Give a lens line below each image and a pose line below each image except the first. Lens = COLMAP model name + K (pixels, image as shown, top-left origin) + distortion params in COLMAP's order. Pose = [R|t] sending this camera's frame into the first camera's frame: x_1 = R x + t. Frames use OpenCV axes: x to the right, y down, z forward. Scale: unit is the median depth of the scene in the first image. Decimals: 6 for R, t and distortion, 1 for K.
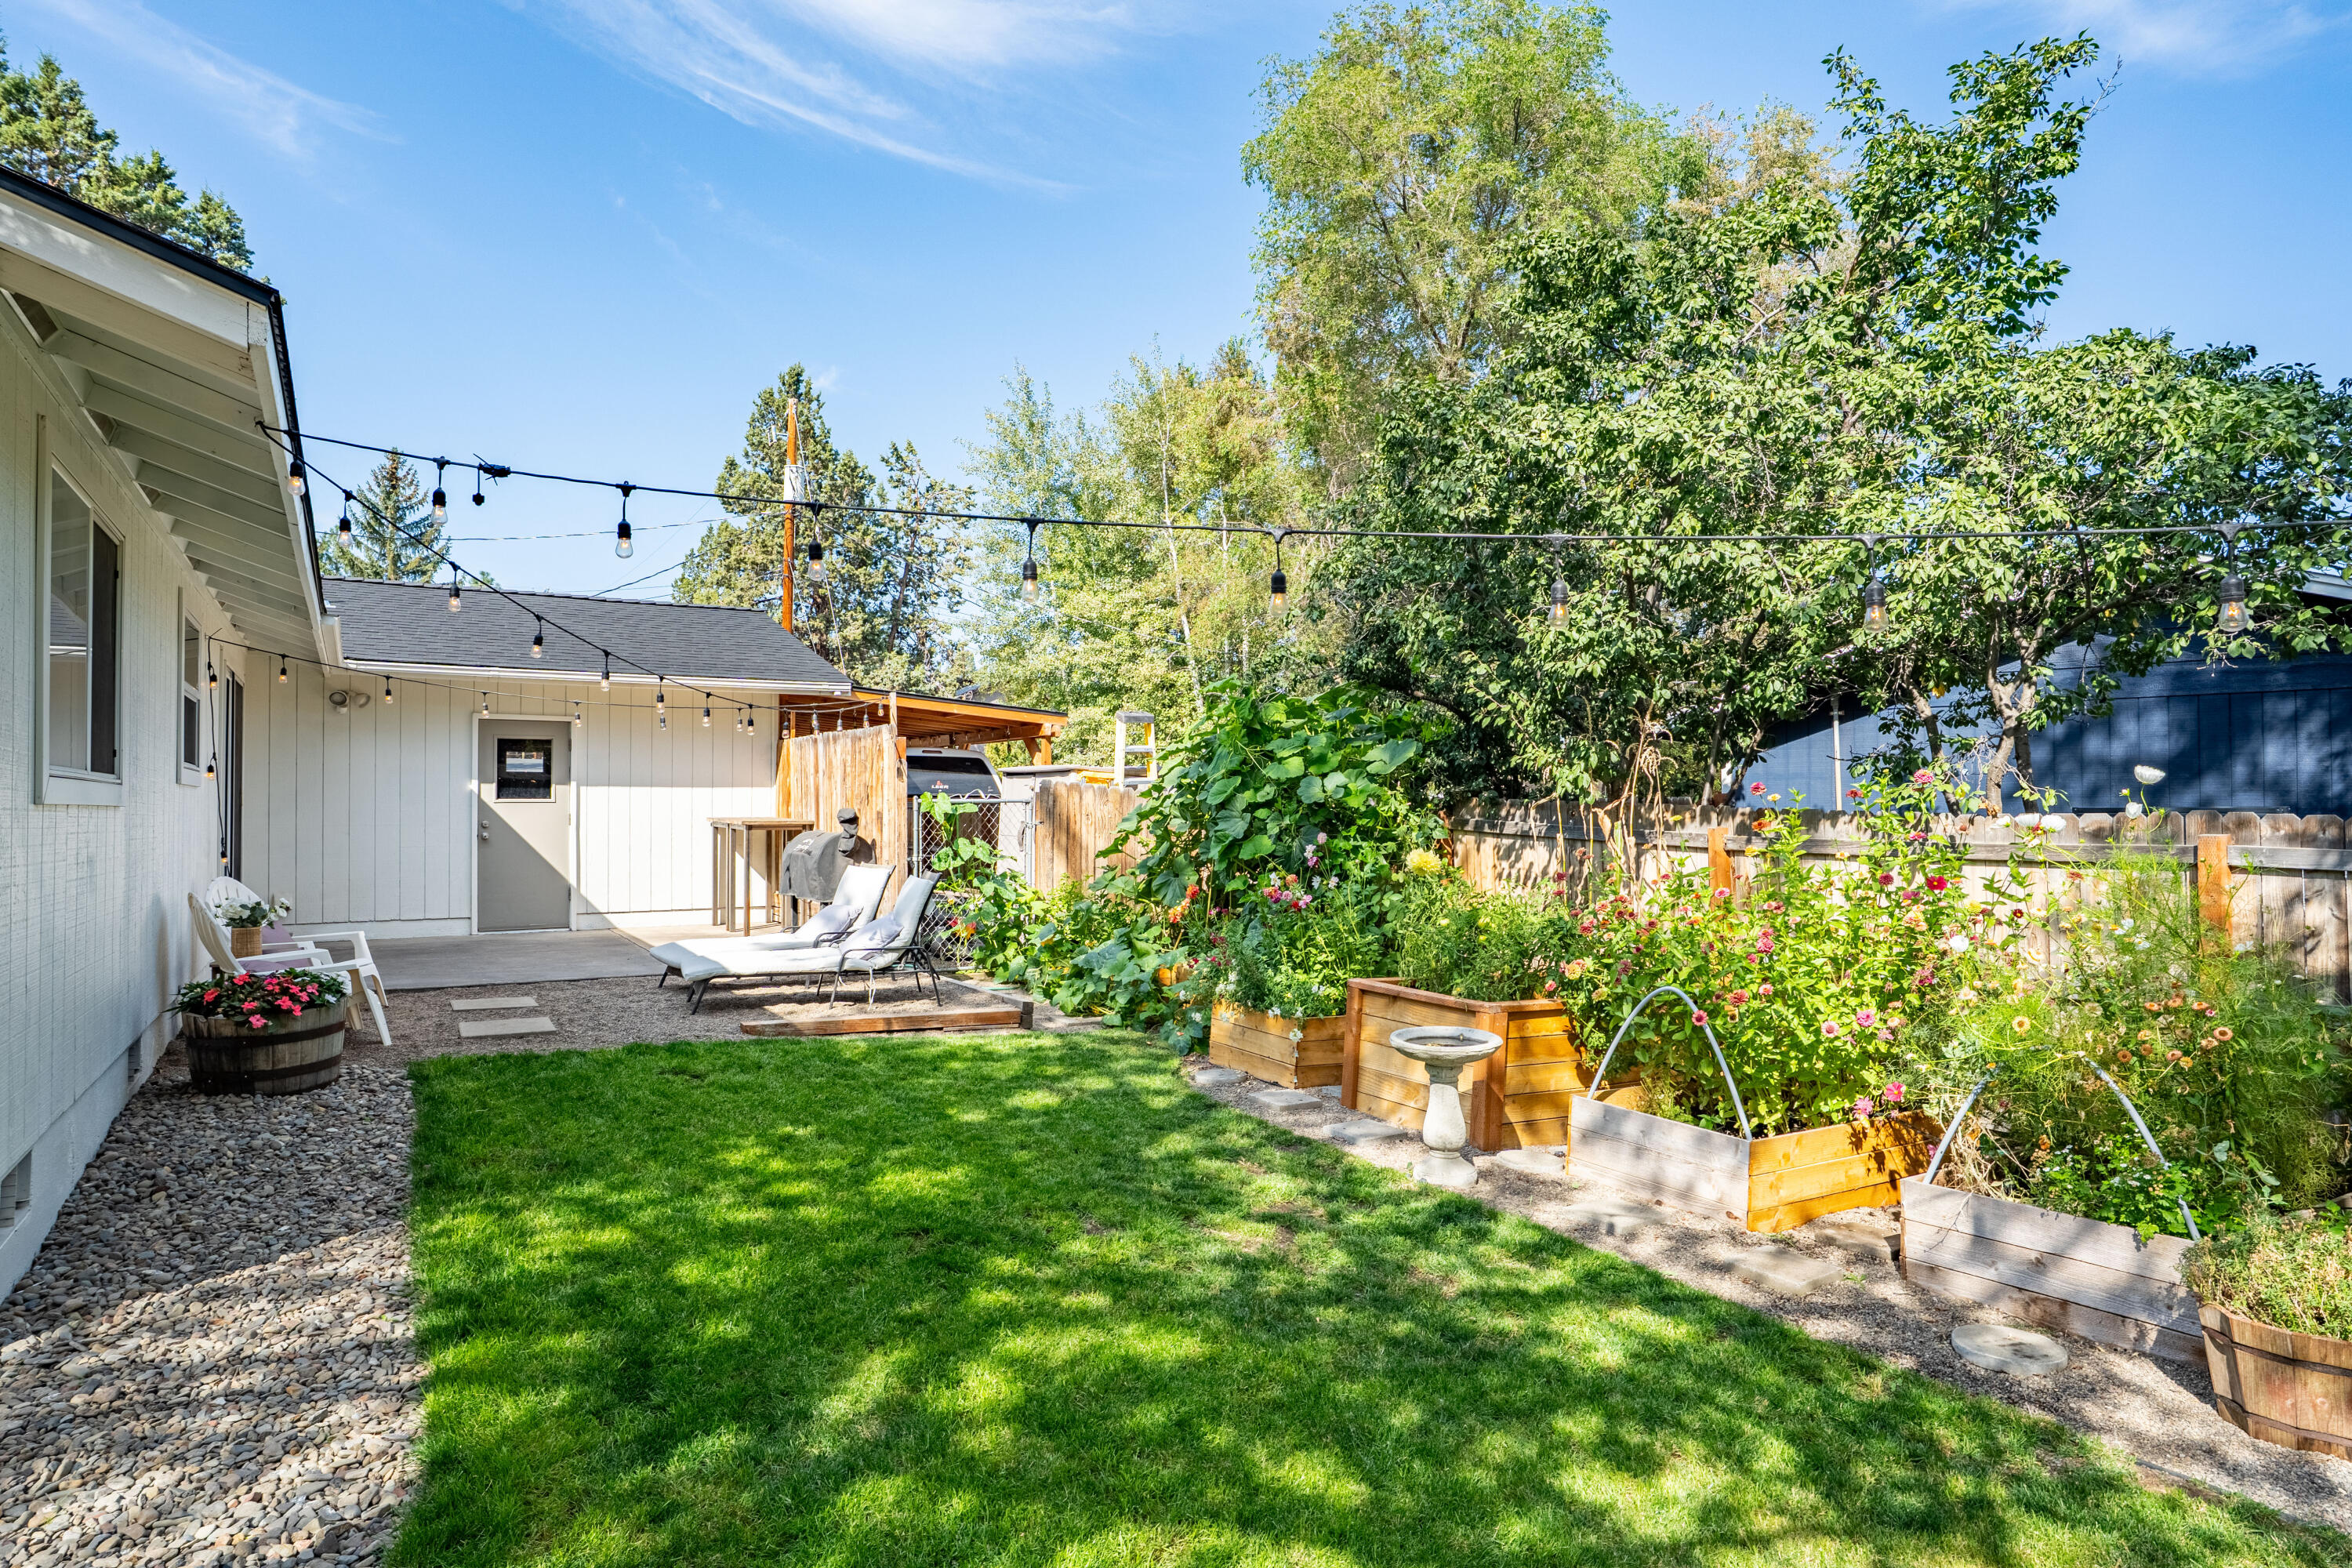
lens RADIAL K [[1319.0, 0, 1183.1], [0, 1319.0, 746.5], [0, 0, 1]] dist [-0.026018, -0.000118]
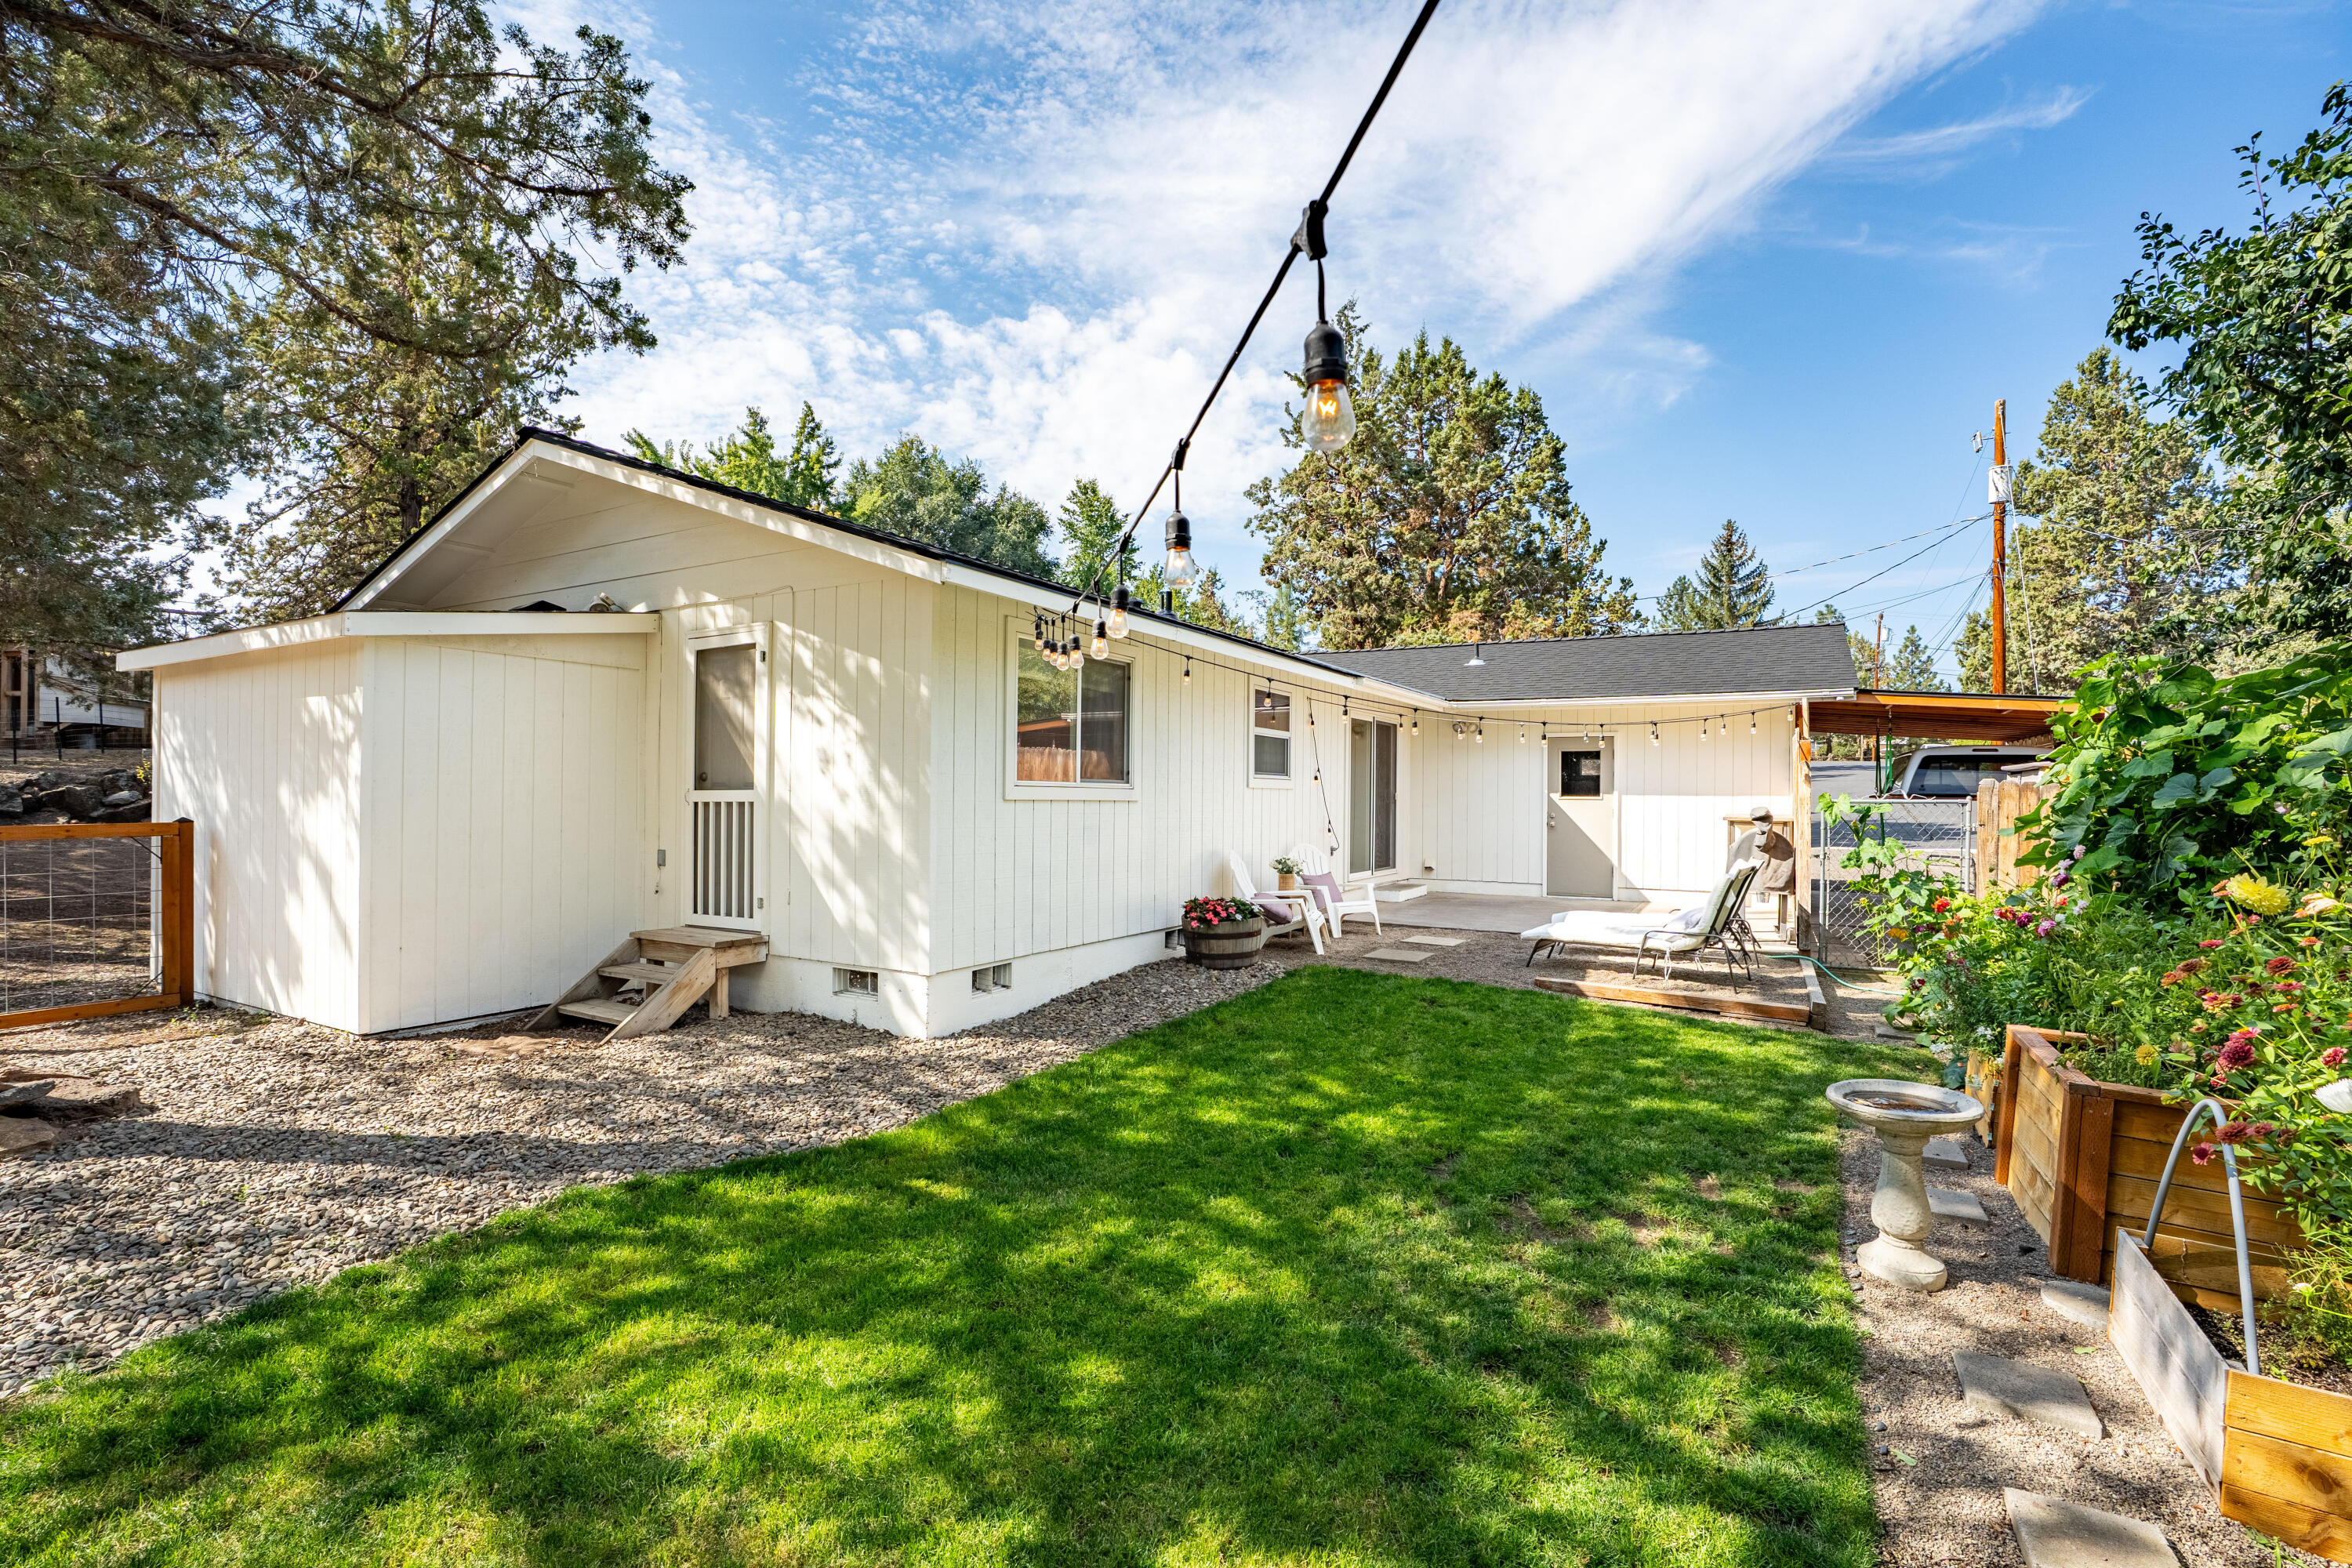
lens RADIAL K [[1081.9, 0, 1172.8], [0, 1081.9, 786.7], [0, 0, 1]] dist [-0.068241, 0.023104]
pose [[0.472326, -0.001192, -0.881423, 0.250170], [0.030196, 0.999434, 0.014830, 0.001540], [0.880907, -0.033620, 0.472094, 0.131977]]
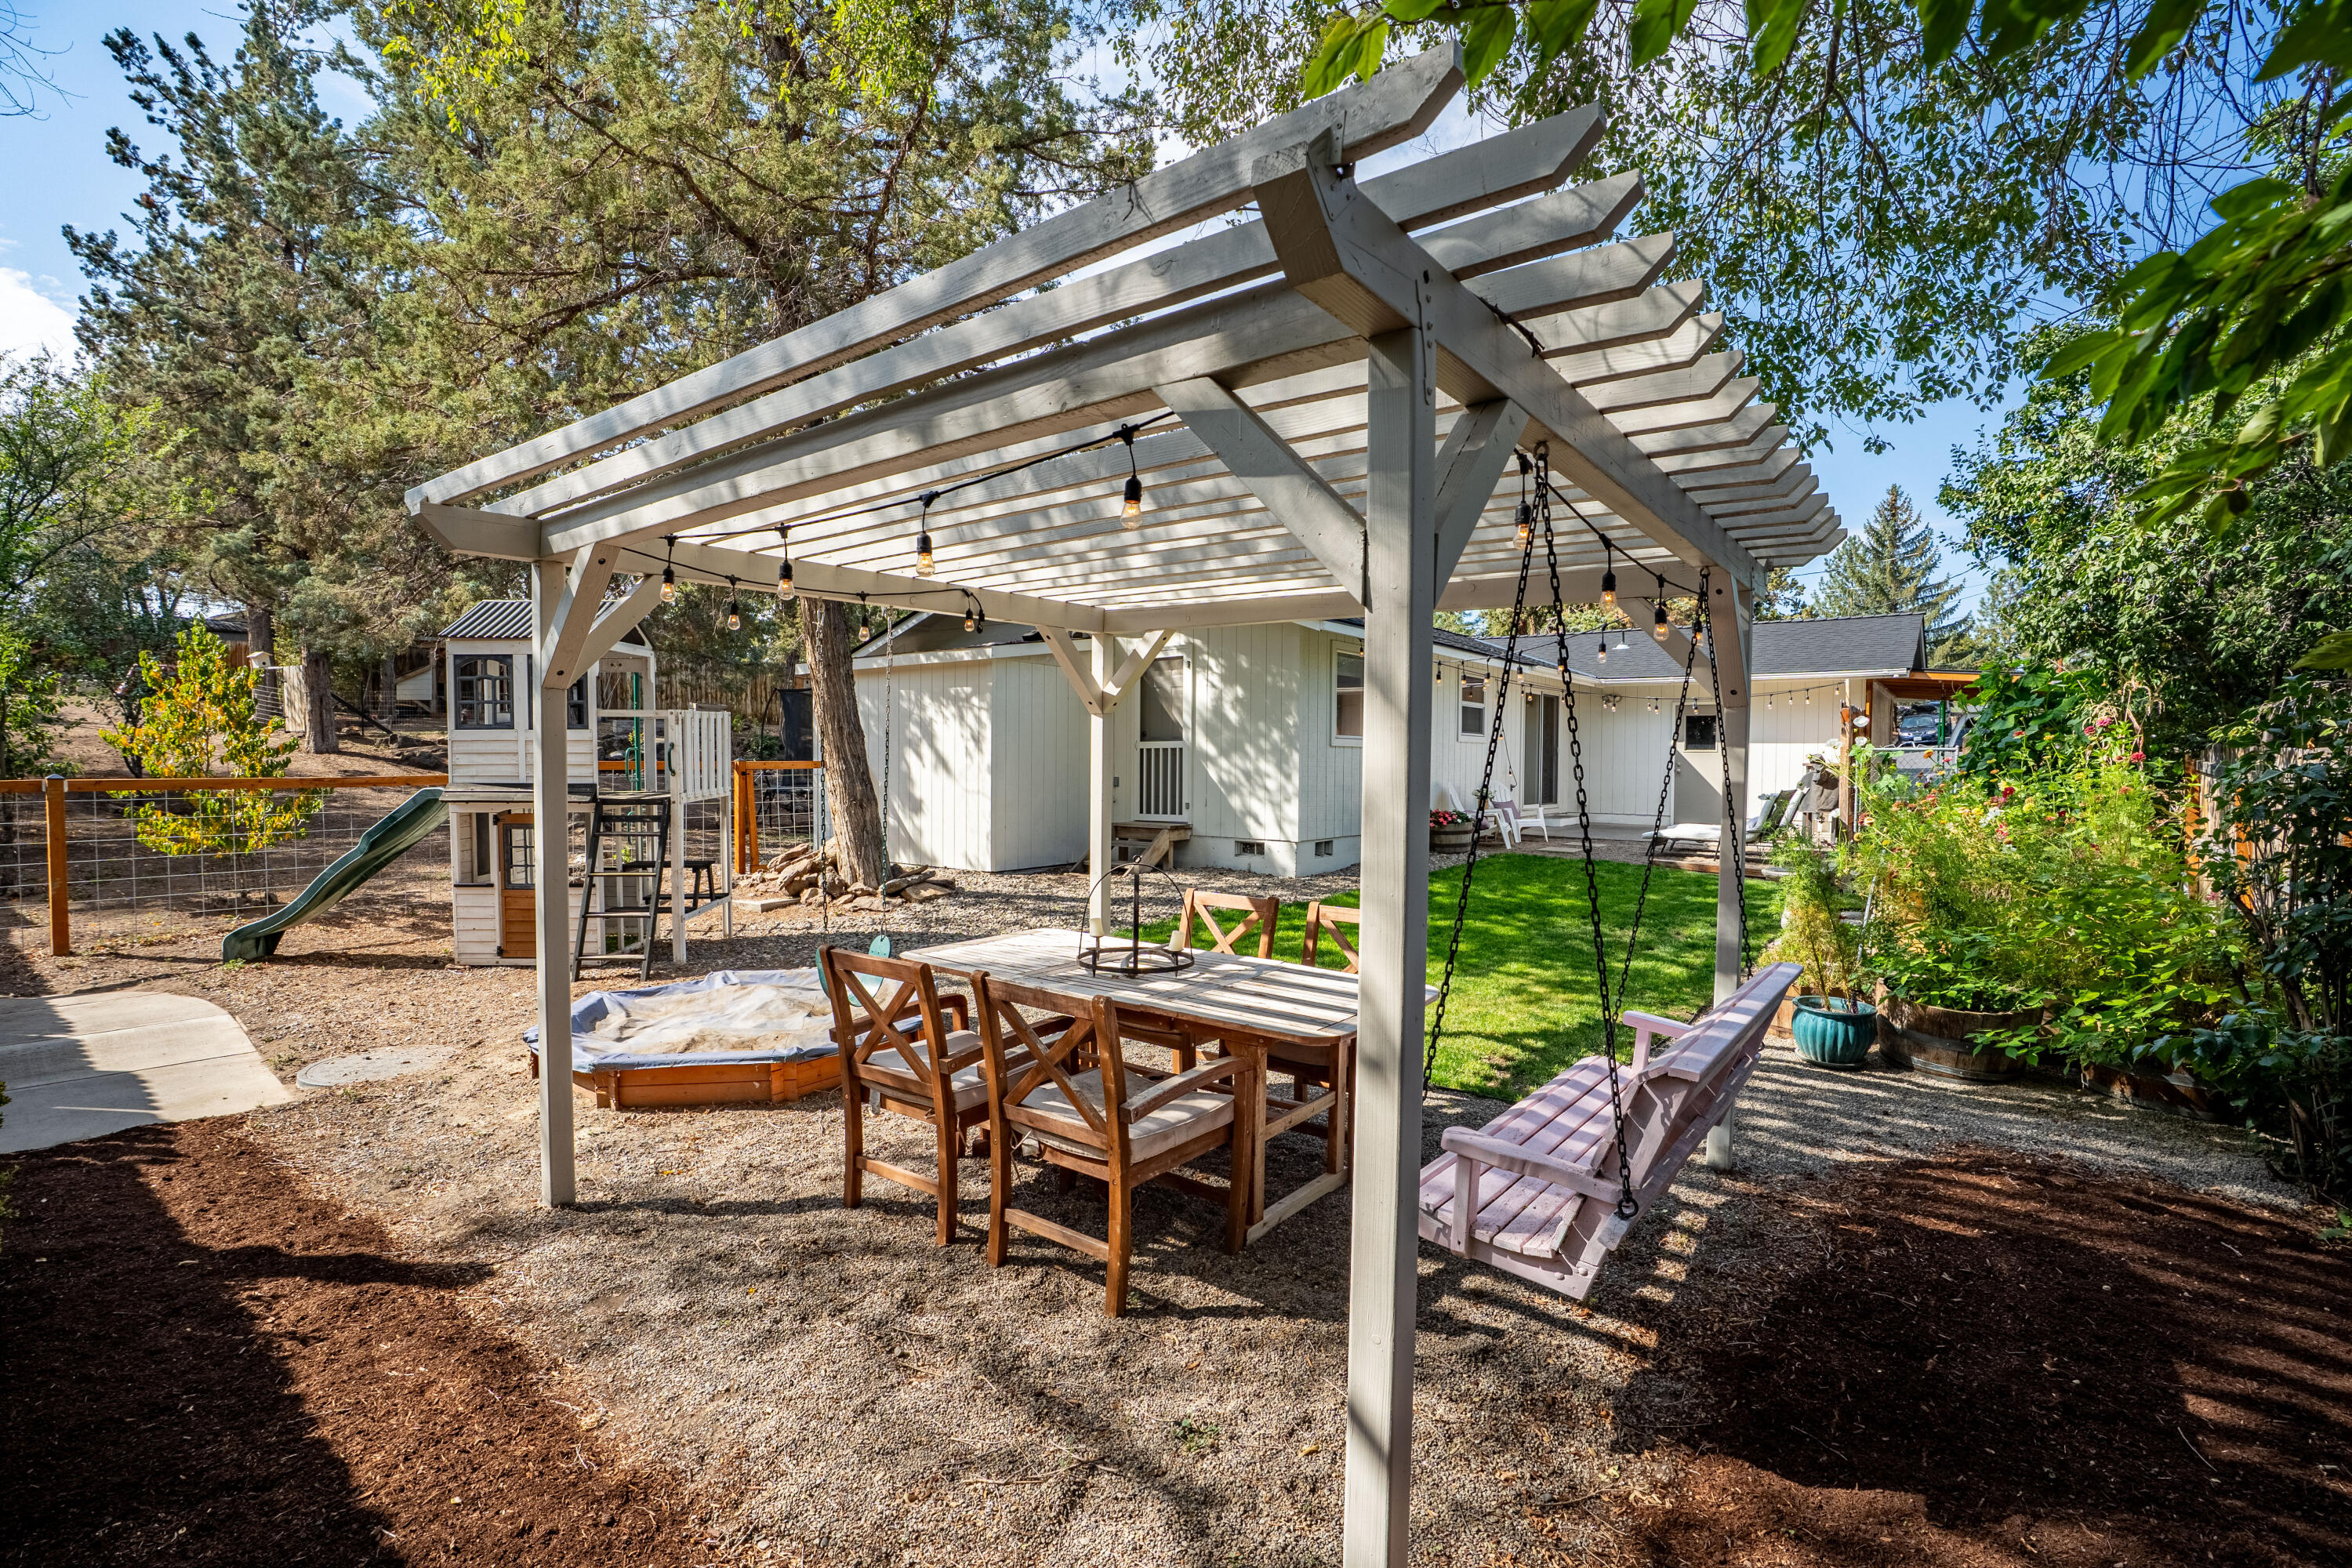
lens RADIAL K [[1081.9, 0, 1180.8], [0, 1081.9, 788.1], [0, 0, 1]] dist [-0.068241, 0.023104]
pose [[0.356549, 0.027834, -0.933862, 0.577627], [0.034551, 0.998480, 0.042951, 0.005399], [0.933638, -0.047580, 0.355045, -0.155047]]
